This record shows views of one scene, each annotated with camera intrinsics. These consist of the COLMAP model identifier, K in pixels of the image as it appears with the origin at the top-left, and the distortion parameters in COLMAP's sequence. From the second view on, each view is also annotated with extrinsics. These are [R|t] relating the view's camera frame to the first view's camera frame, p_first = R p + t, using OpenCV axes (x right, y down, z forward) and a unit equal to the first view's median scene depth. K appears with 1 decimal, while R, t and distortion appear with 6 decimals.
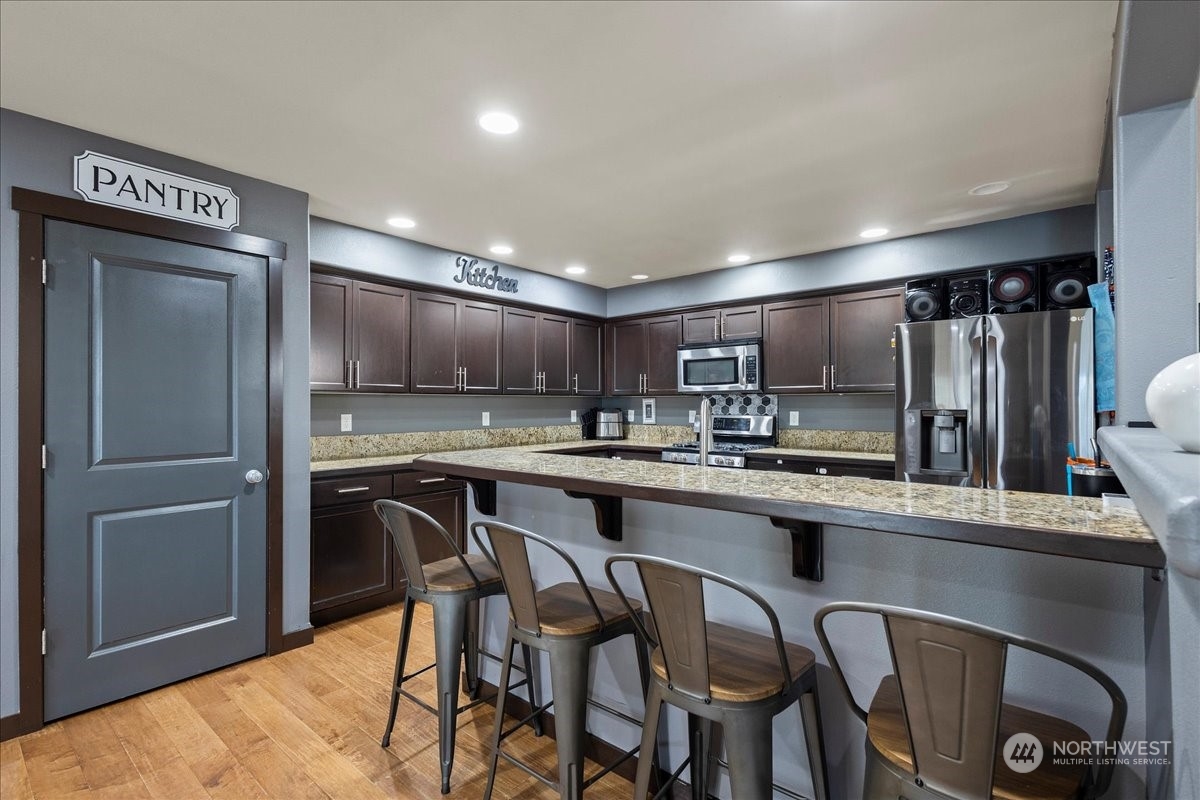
lens RADIAL K [[554.7, 0, 601.2], [0, 554.7, 399.8], [0, 0, 1]] dist [-0.000930, 0.000077]
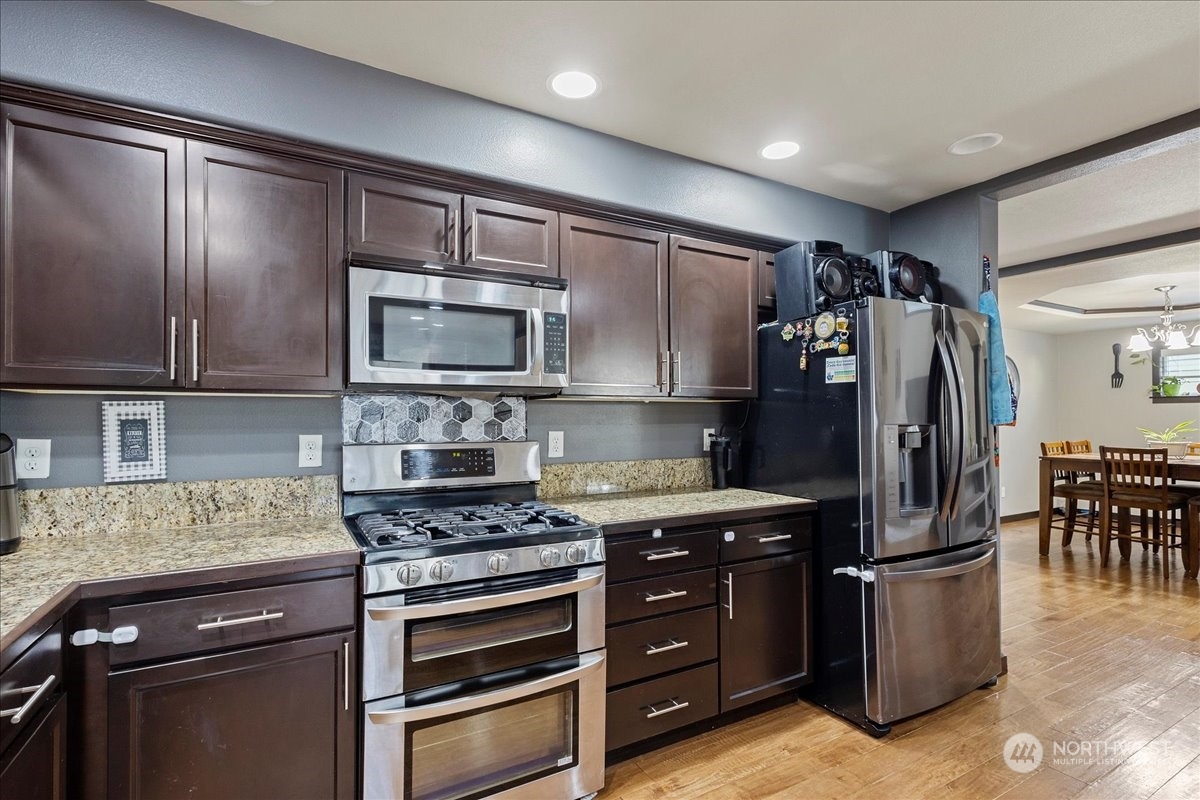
lens RADIAL K [[554.7, 0, 601.4], [0, 554.7, 408.9], [0, 0, 1]] dist [-0.000930, 0.000077]
pose [[0.351533, 0.017303, 0.936015, -0.120616], [-0.002691, 0.999844, -0.017472, 0.007506], [-0.936172, 0.003624, 0.351525, 0.660528]]
